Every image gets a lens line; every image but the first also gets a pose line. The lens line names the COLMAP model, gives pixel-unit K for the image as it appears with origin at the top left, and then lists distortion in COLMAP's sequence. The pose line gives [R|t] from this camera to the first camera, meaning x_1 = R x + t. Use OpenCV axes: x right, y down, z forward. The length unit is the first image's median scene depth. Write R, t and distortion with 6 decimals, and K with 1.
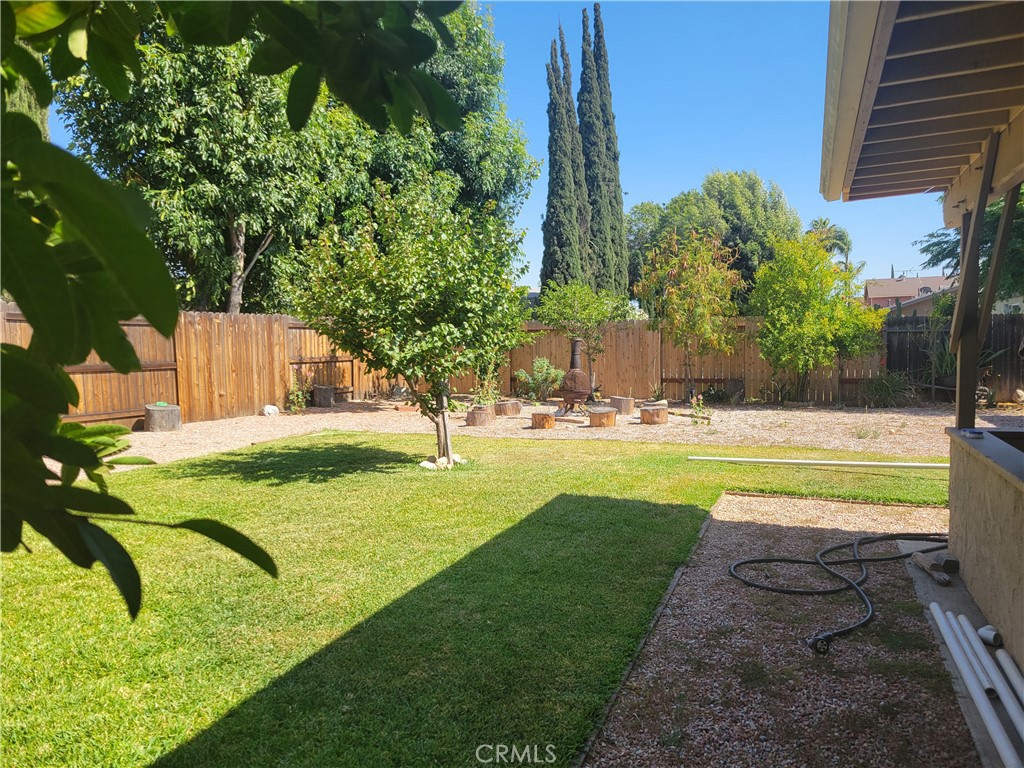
lens RADIAL K [[771.1, 0, 514.7], [0, 771.1, 383.5], [0, 0, 1]] dist [0.053689, -0.031994]
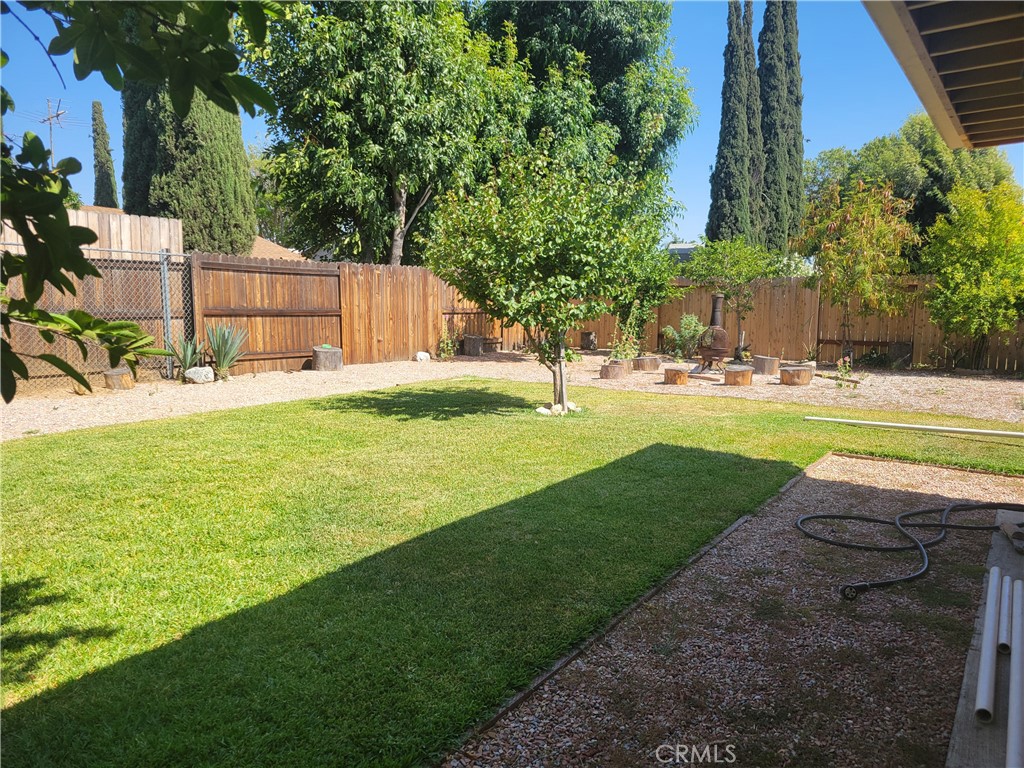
lens RADIAL K [[771.1, 0, 506.0], [0, 771.1, 379.8], [0, 0, 1]] dist [0.053689, -0.031994]
pose [[0.974508, 0.045113, -0.219770, 0.069388], [-0.033618, 0.997878, 0.055767, 0.006400], [0.221819, -0.046957, 0.973957, -0.036007]]
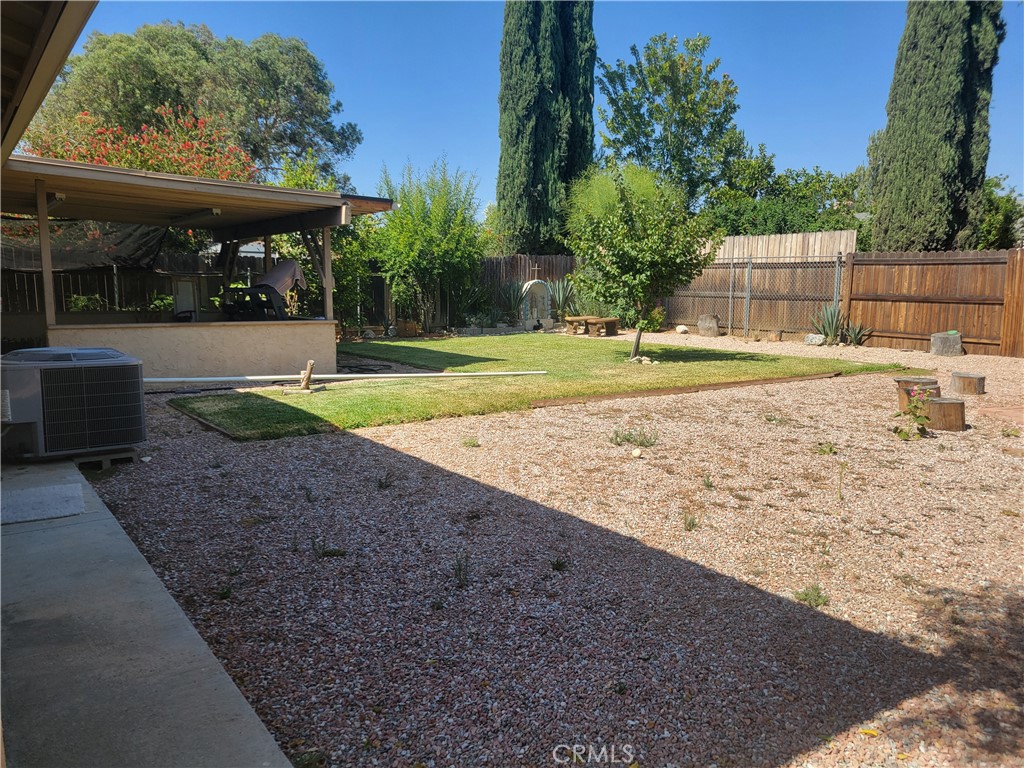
lens RADIAL K [[771.1, 0, 511.8], [0, 771.1, 386.5], [0, 0, 1]] dist [0.053689, -0.031994]
pose [[-0.535665, 0.121422, -0.835655, 1.617217], [-0.045388, 0.984037, 0.172077, -0.118743], [0.843210, 0.130104, -0.521603, 1.940543]]
